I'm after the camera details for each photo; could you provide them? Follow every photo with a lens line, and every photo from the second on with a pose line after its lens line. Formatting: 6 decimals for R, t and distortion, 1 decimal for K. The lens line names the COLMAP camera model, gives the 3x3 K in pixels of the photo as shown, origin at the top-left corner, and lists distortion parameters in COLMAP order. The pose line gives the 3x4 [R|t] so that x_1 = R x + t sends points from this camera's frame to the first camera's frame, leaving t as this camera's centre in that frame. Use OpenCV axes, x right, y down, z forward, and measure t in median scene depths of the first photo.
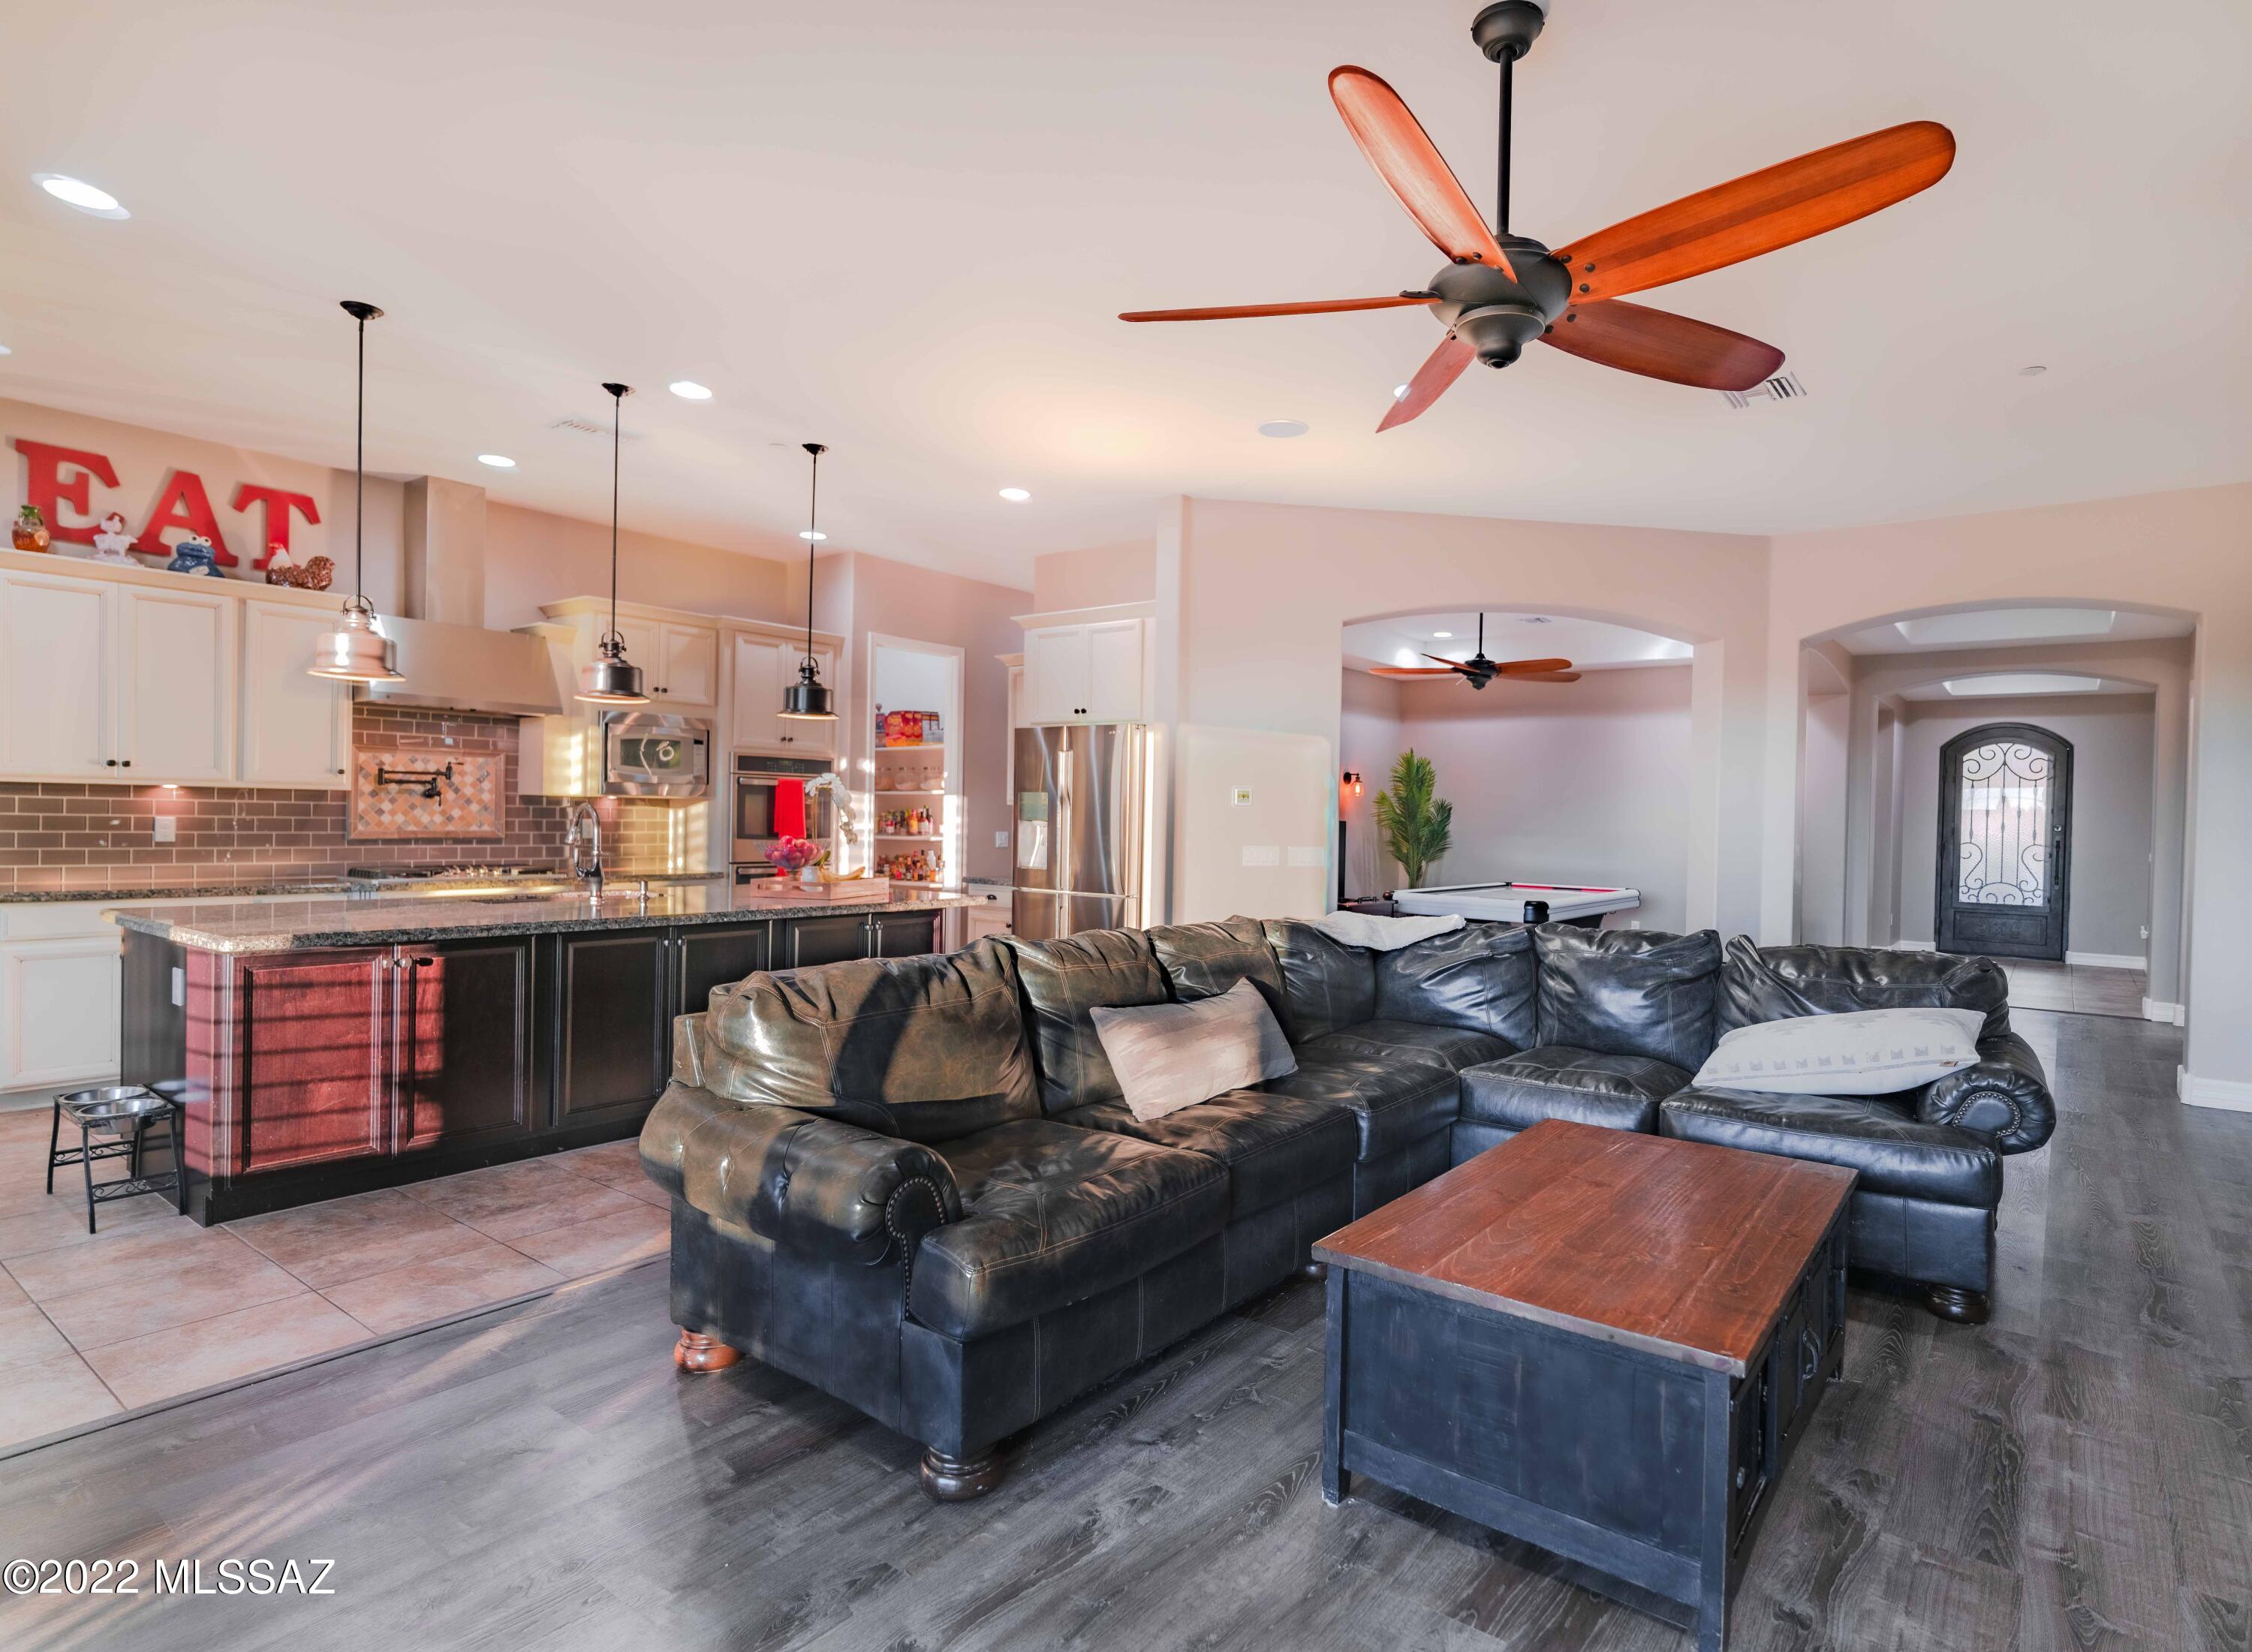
lens RADIAL K [[1179.3, 0, 1147.5], [0, 1179.3, 828.4], [0, 0, 1]] dist [0.017081, -0.001499]
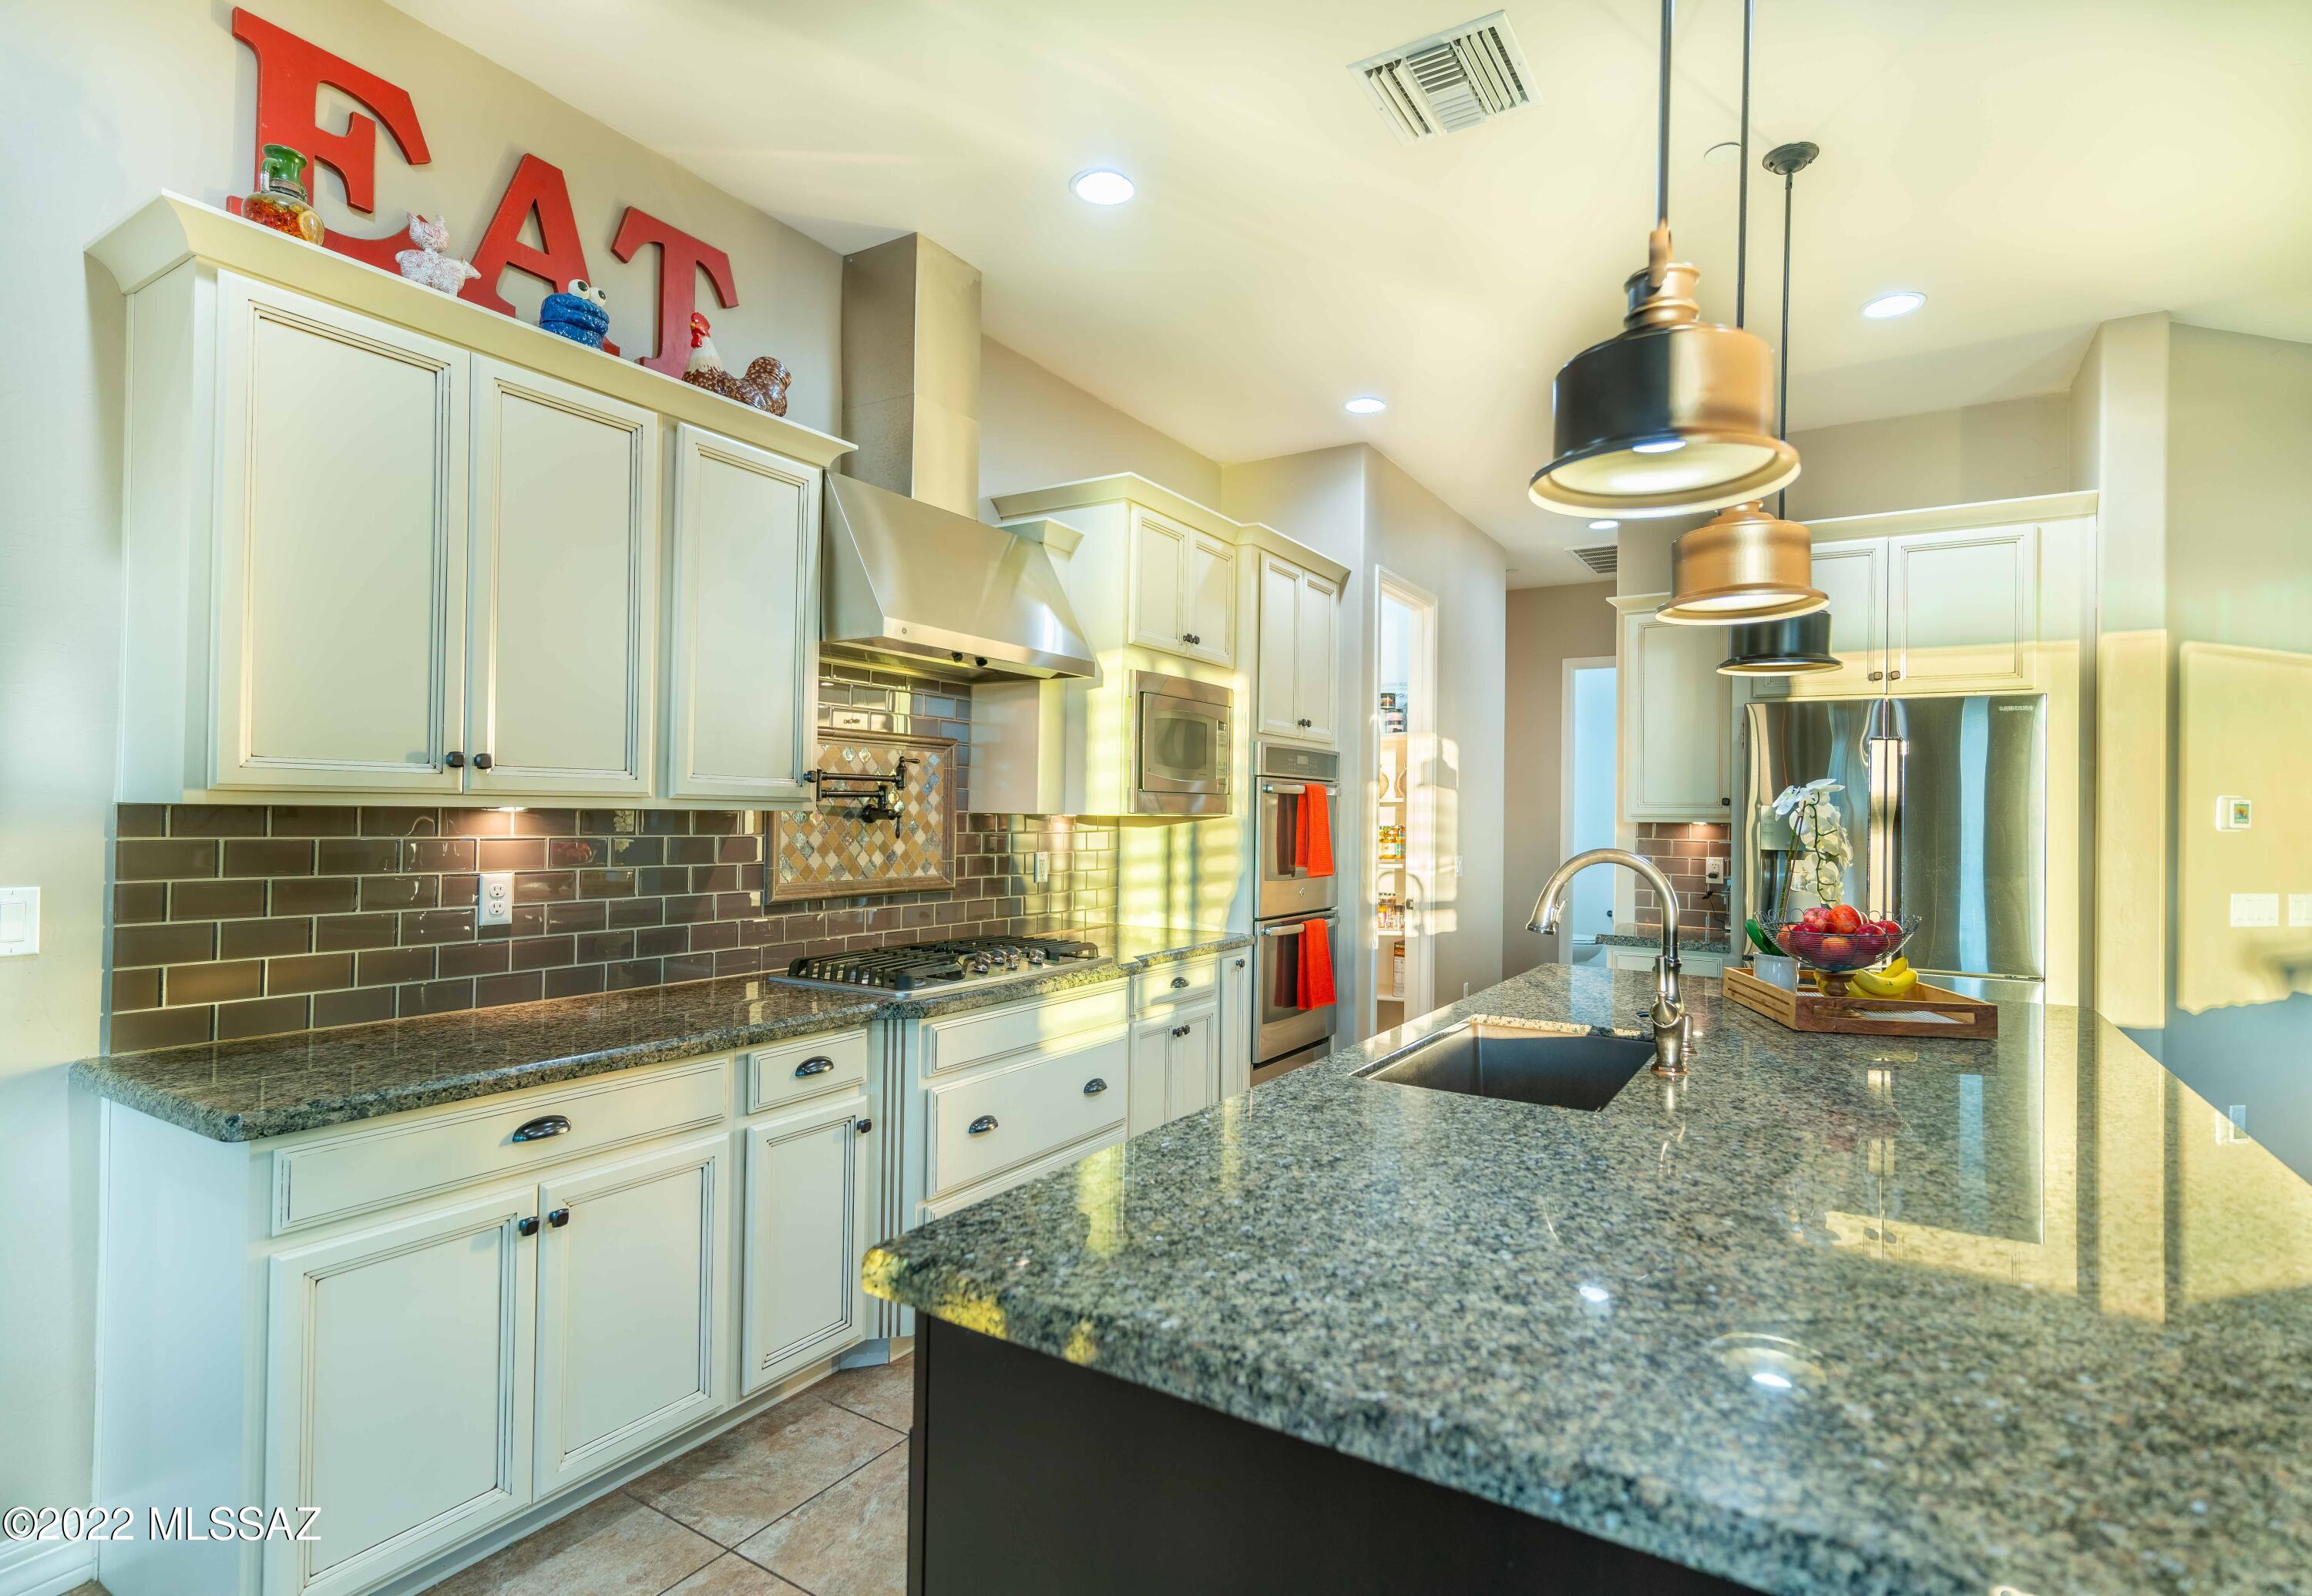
lens RADIAL K [[1142.6, 0, 1144.0], [0, 1142.6, 802.4], [0, 0, 1]] dist [0.006987, 0.001217]
pose [[0.996362, -0.003834, 0.085139, -0.531217], [0.005595, 0.999775, -0.020449, -0.023700], [-0.085042, 0.020851, 0.996159, 0.457992]]
